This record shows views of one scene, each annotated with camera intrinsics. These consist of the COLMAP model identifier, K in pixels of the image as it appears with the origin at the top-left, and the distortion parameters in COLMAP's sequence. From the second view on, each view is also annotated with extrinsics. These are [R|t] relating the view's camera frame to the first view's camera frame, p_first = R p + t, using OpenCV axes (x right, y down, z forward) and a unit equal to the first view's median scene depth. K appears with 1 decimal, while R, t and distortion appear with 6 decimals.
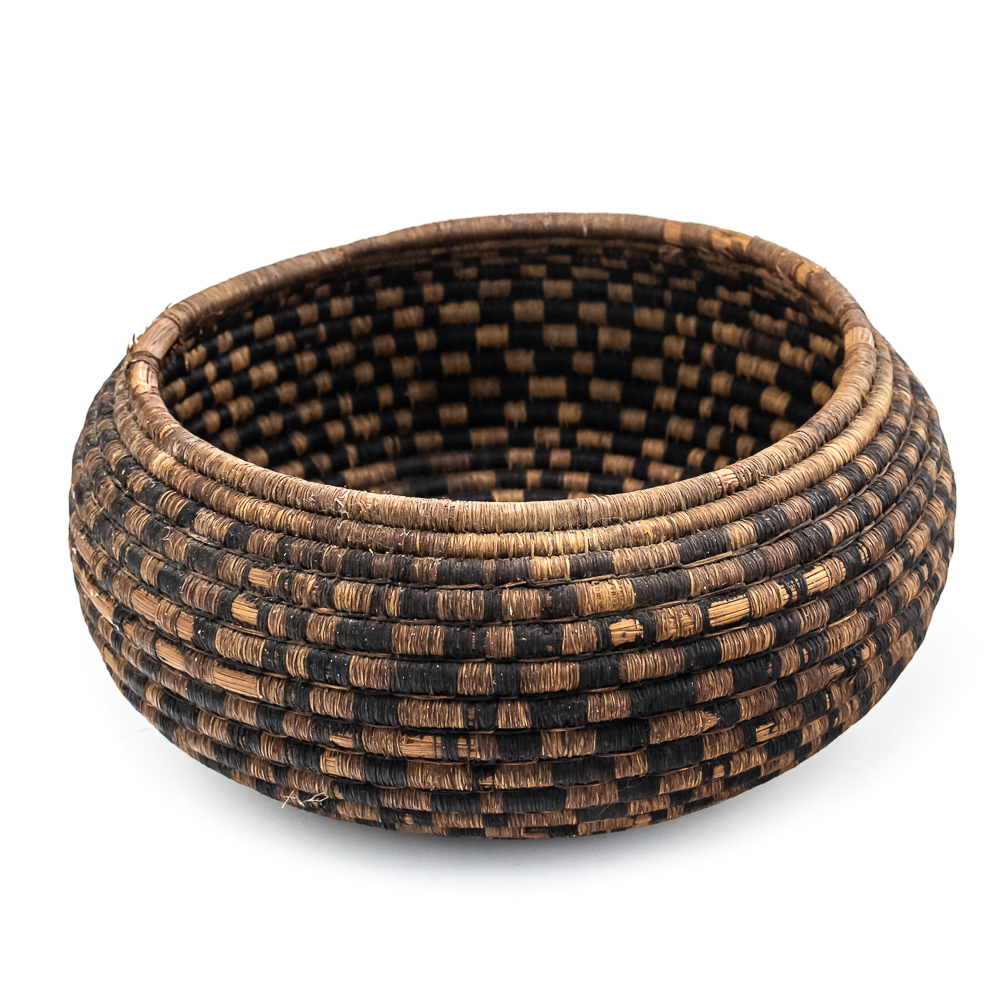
lens RADIAL K [[2753.5, 0, 499.8], [0, 2753.5, 501.1], [0, 0, 1]] dist [0.328504, 0.000000]
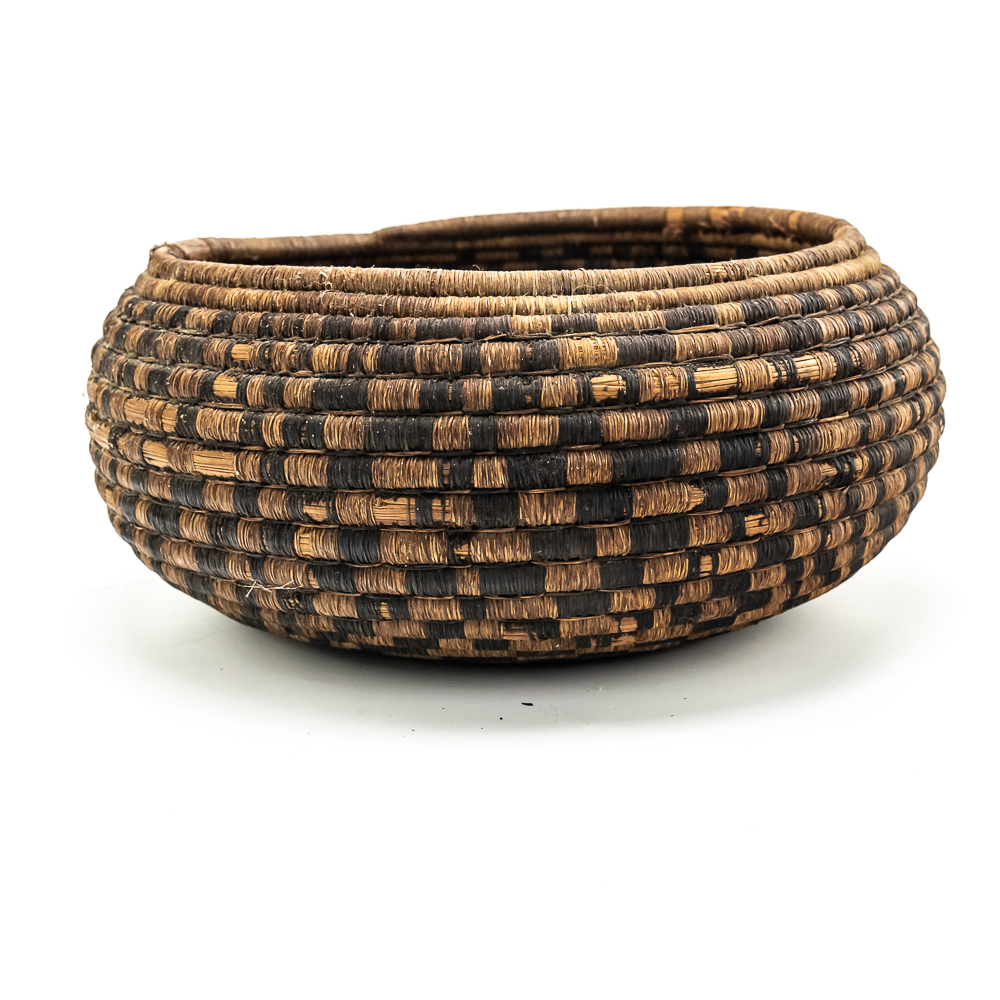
lens RADIAL K [[1926.8, 0, 495.1], [0, 1926.8, 499.0], [0, 0, 1]] dist [0.146754, 0.000000]
pose [[0.998349, 0.015301, -0.055366, 0.042942], [-0.028958, 0.966492, -0.255060, 0.251376], [0.049608, 0.256242, 0.965339, 0.344160]]
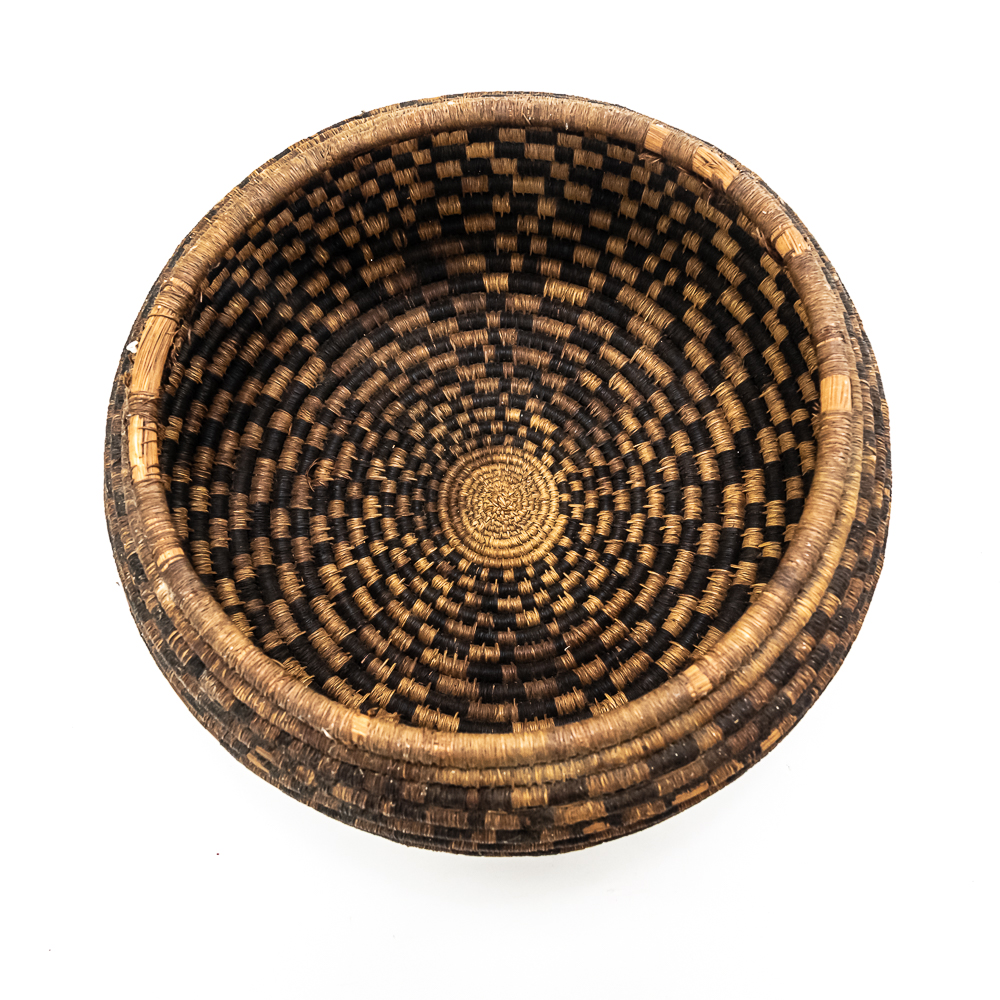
lens RADIAL K [[968.3, 0, 502.8], [0, 968.3, 499.3], [0, 0, 1]] dist [0.056127, 0.000000]
pose [[0.999936, -0.007089, -0.008821, 0.011816], [0.011269, 0.695161, 0.718765, -0.318699], [0.001037, -0.718819, 0.695197, 0.796184]]
